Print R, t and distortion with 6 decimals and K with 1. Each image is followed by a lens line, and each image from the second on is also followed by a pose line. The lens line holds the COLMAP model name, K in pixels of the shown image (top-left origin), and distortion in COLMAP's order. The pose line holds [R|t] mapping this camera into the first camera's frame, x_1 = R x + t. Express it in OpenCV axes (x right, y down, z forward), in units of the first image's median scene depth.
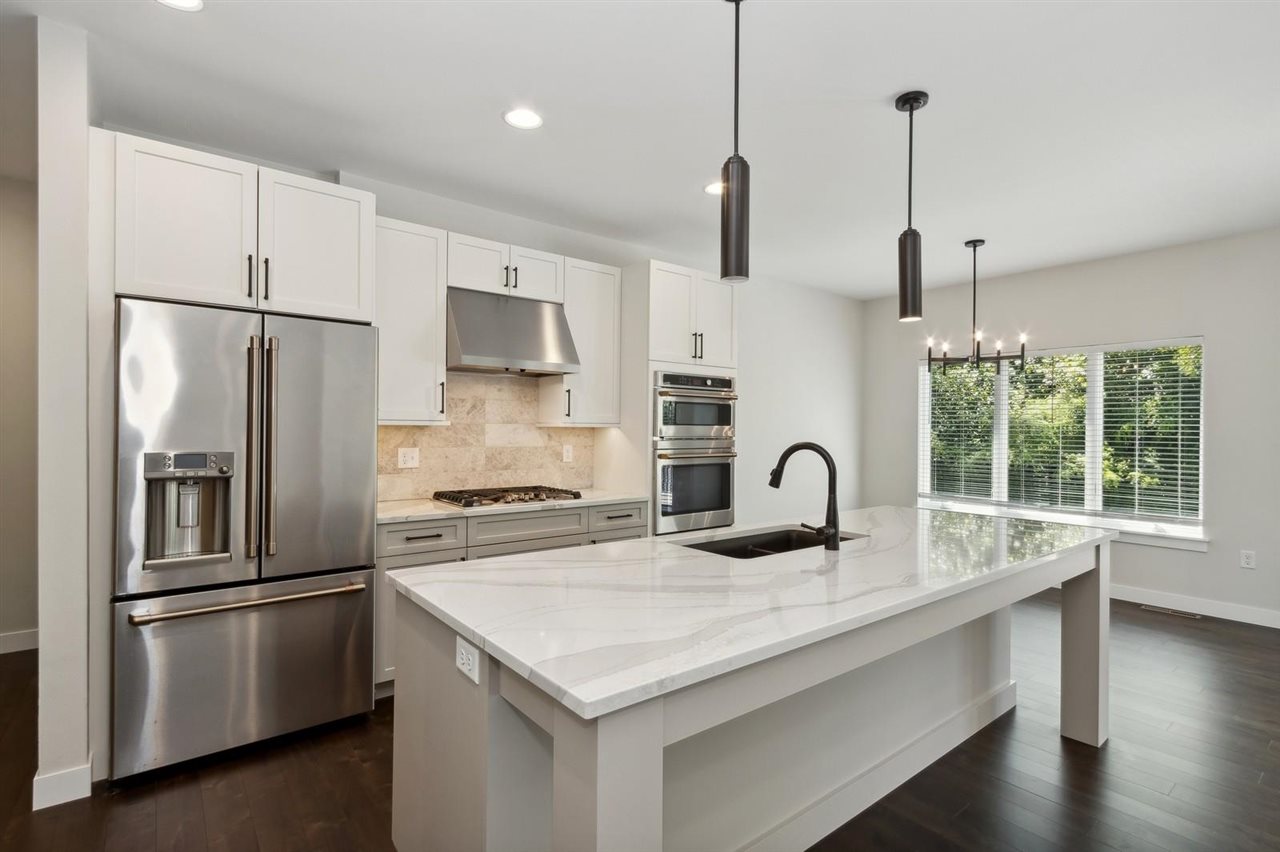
lens RADIAL K [[605.9, 0, 642.1], [0, 605.9, 430.2], [0, 0, 1]] dist [0.002610, 0.000401]
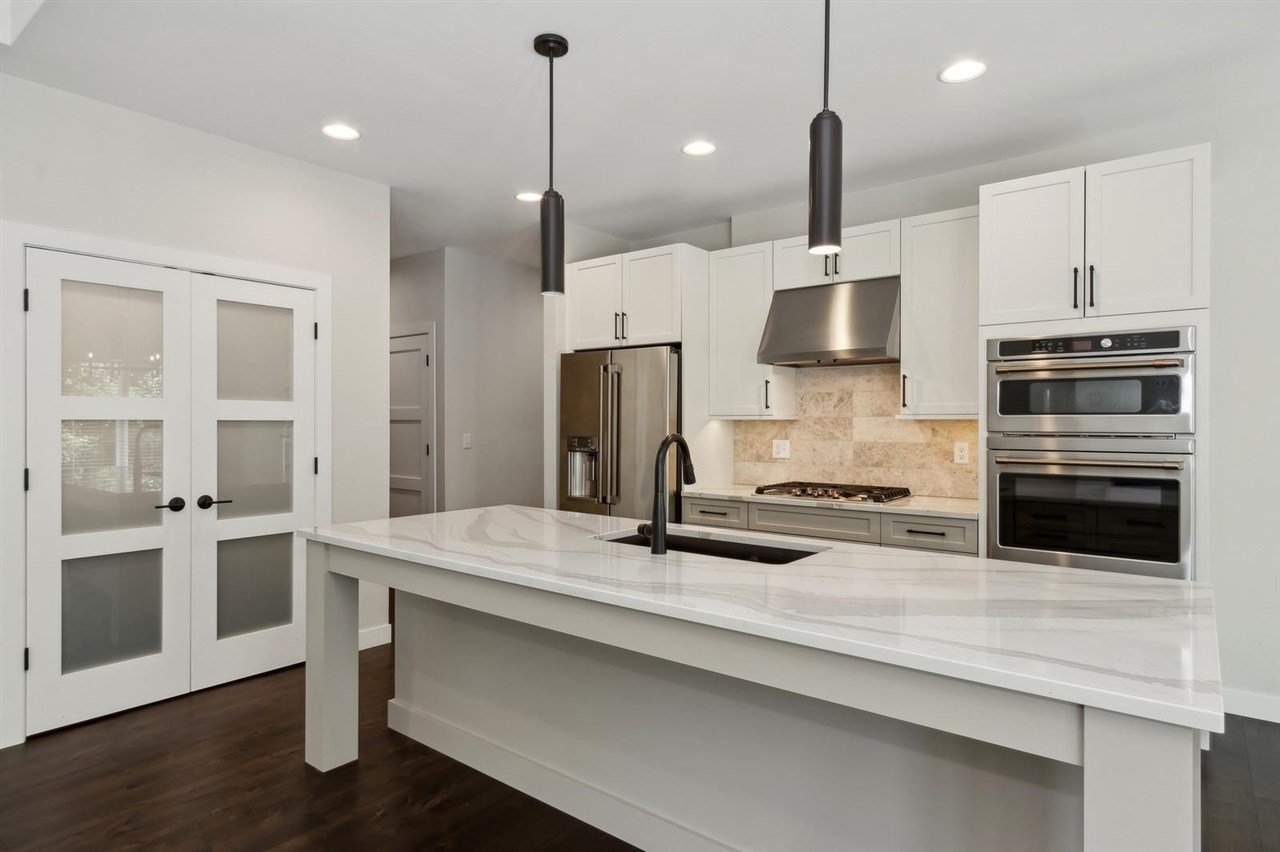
lens RADIAL K [[704.4, 0, 633.7], [0, 704.4, 431.3], [0, 0, 1]] dist [0.000598, -0.001401]
pose [[0.225218, 0.004010, -0.974300, 0.760974], [-0.001223, 0.999992, 0.003833, 0.007993], [0.974308, 0.000329, 0.225221, 0.419559]]
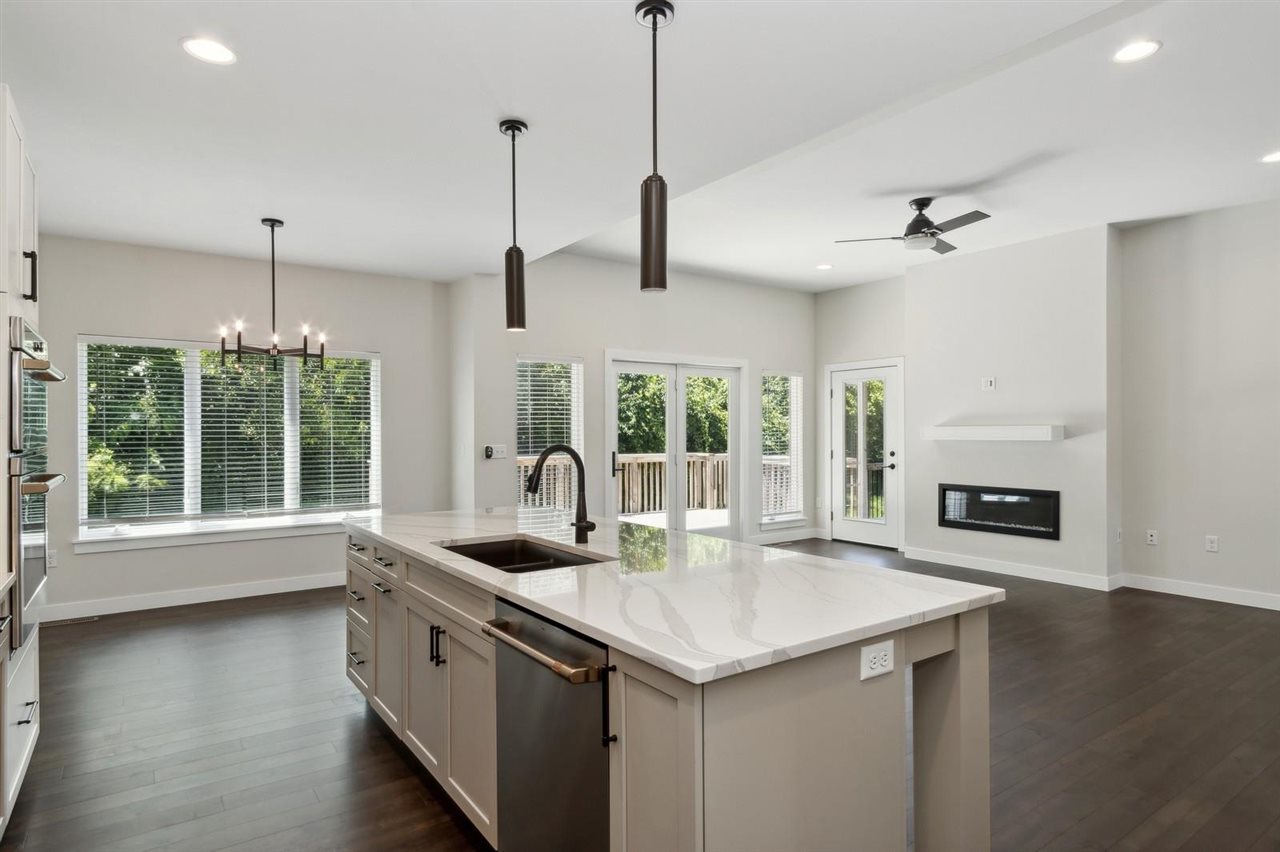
lens RADIAL K [[704.4, 0, 633.7], [0, 704.4, 431.3], [0, 0, 1]] dist [0.000598, -0.001401]
pose [[0.056185, -0.006554, 0.998399, -0.541670], [0.003805, 0.999973, 0.006350, -0.005394], [-0.998413, 0.003442, 0.056209, 0.480878]]
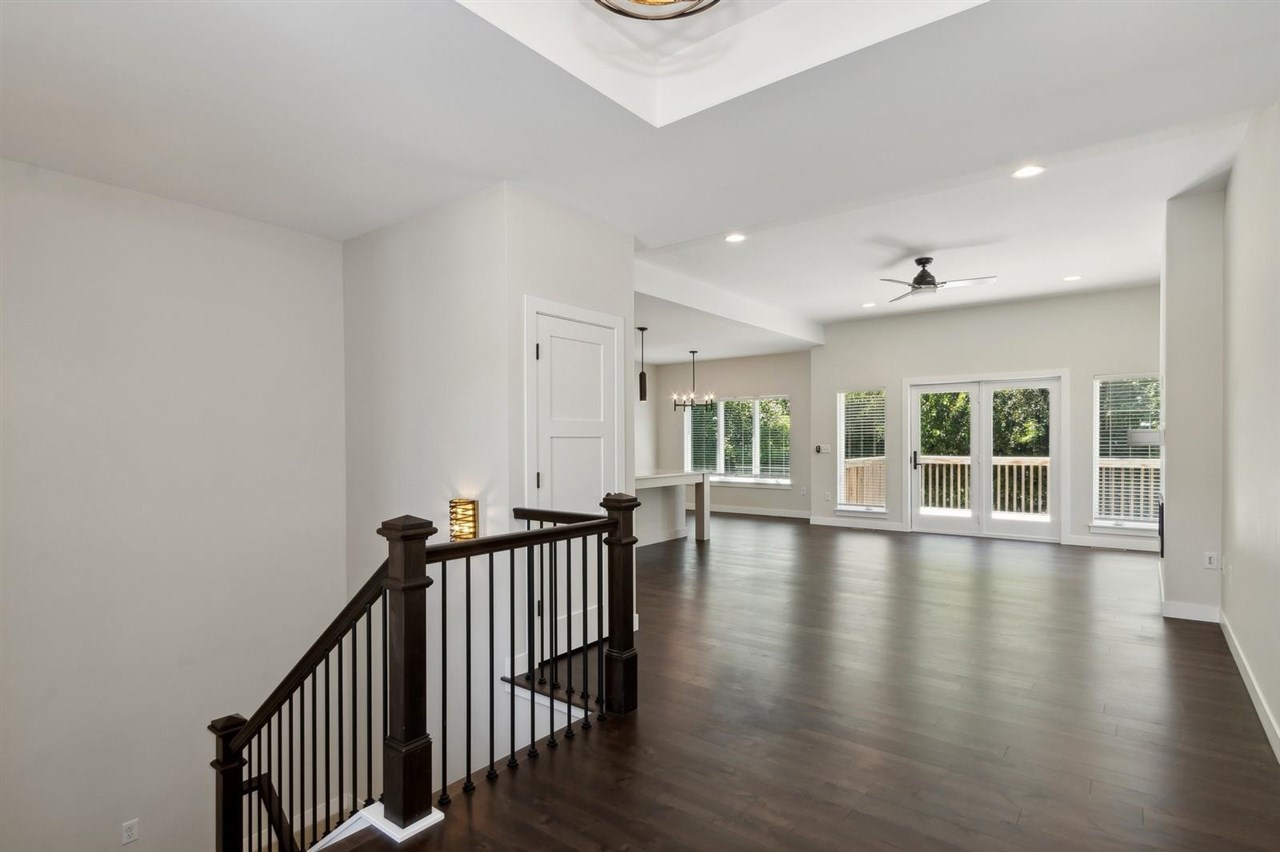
lens RADIAL K [[644.5, 0, 641.9], [0, 644.5, 443.7], [0, 0, 1]] dist [0.000509, -0.000208]
pose [[0.971424, -0.014551, 0.236903, -0.219257], [0.012503, 0.999870, 0.010143, -0.004247], [-0.237020, -0.006891, 0.971480, -1.418915]]
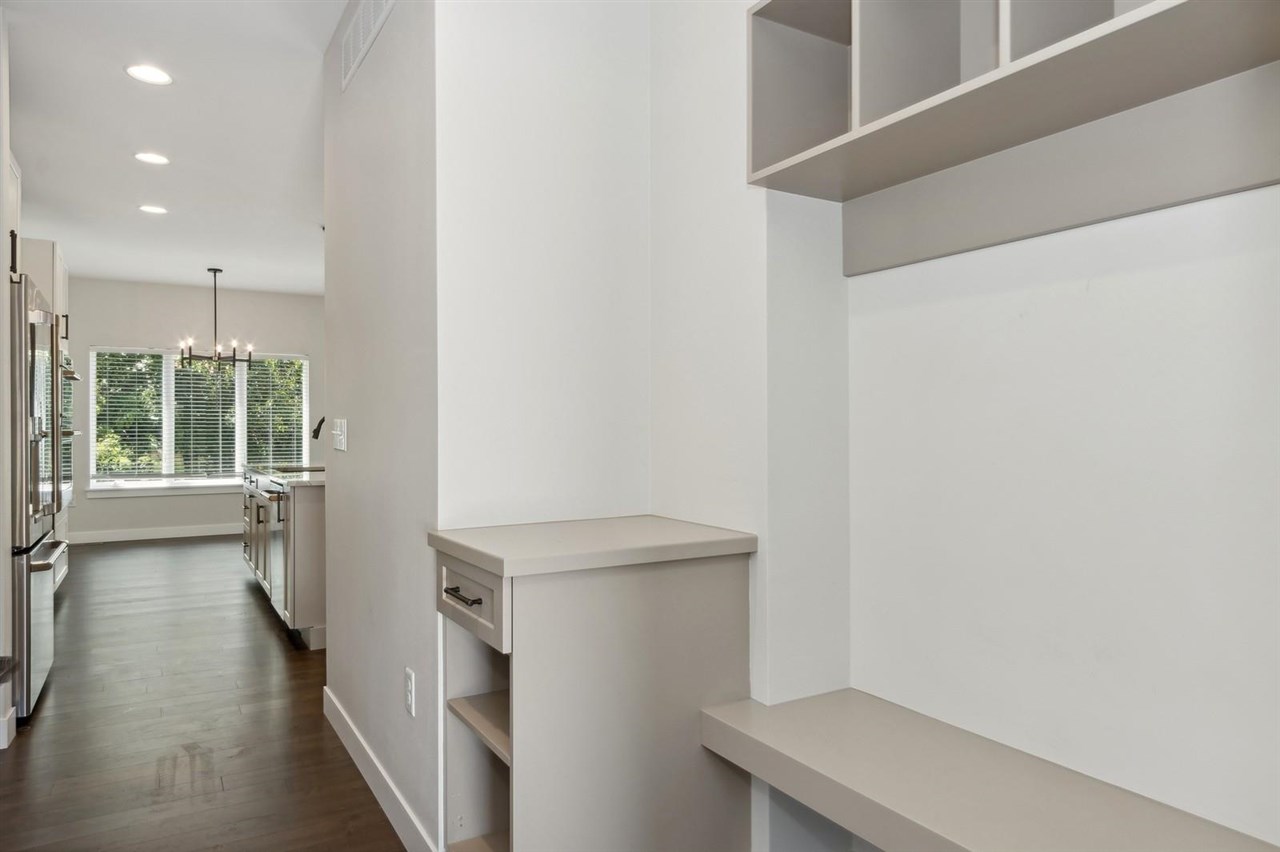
lens RADIAL K [[814.3, 0, 640.0], [0, 814.3, 426.0], [0, 0, 1]] dist [-0.001327, 0.001567]
pose [[0.132612, -0.002742, 0.991164, -1.270715], [0.003973, 0.999990, 0.002235, 0.034660], [-0.991160, 0.003642, 0.132621, -0.175027]]
